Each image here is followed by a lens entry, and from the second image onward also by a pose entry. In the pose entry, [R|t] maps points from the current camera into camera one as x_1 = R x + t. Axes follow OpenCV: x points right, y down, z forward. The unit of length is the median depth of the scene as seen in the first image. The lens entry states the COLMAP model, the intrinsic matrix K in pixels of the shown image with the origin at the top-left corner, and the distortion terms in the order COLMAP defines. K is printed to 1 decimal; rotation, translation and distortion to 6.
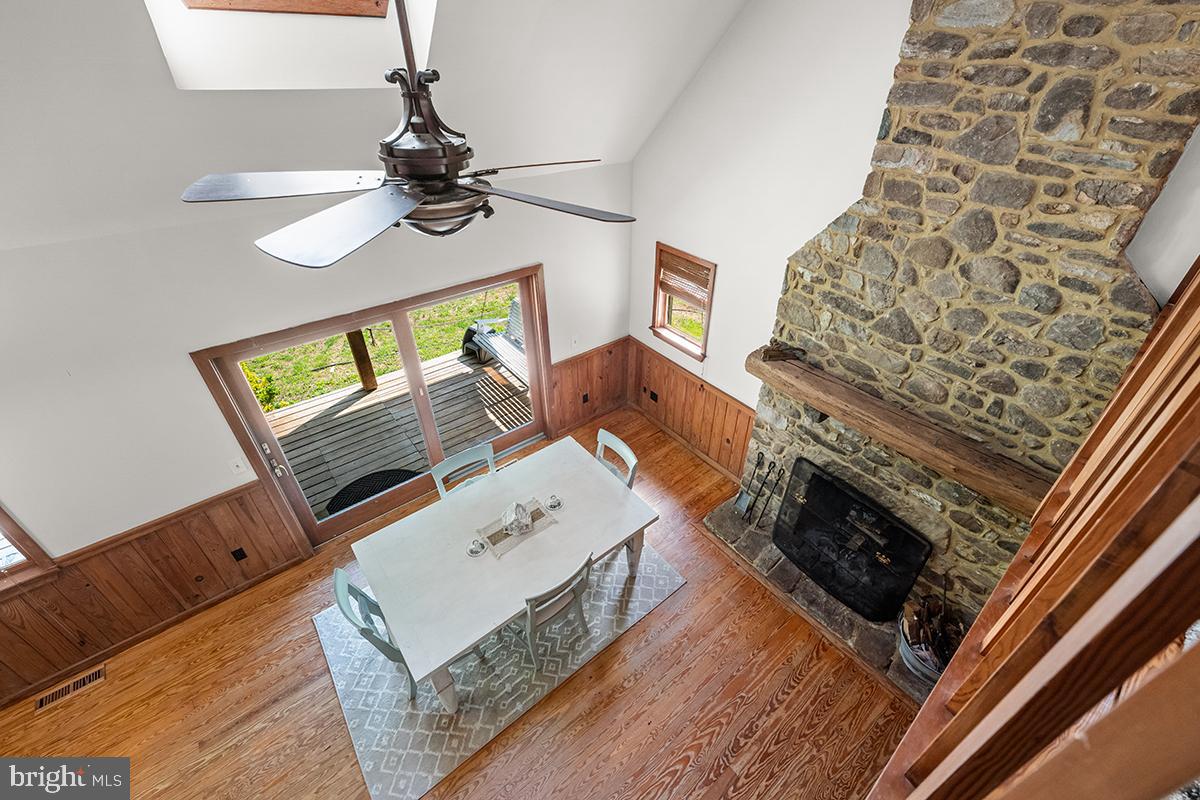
lens RADIAL K [[484.8, 0, 652.6], [0, 484.8, 382.3], [0, 0, 1]] dist [-0.002934, -0.000104]
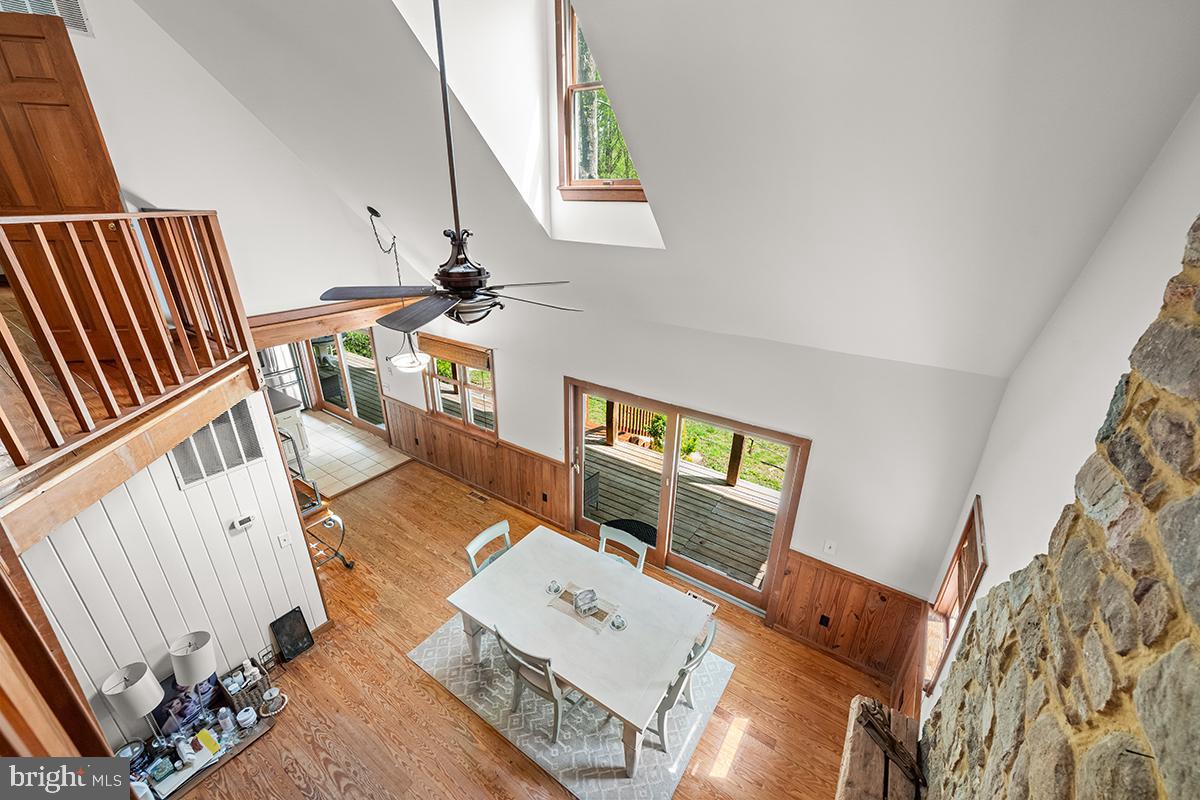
lens RADIAL K [[484.8, 0, 611.2], [0, 484.8, 417.8], [0, 0, 1]] dist [-0.002934, -0.000104]
pose [[0.244609, 0.371689, -0.895552, 0.523631], [-0.562407, 0.806757, 0.181221, -0.263201], [0.789851, 0.459337, 0.406380, 0.375032]]
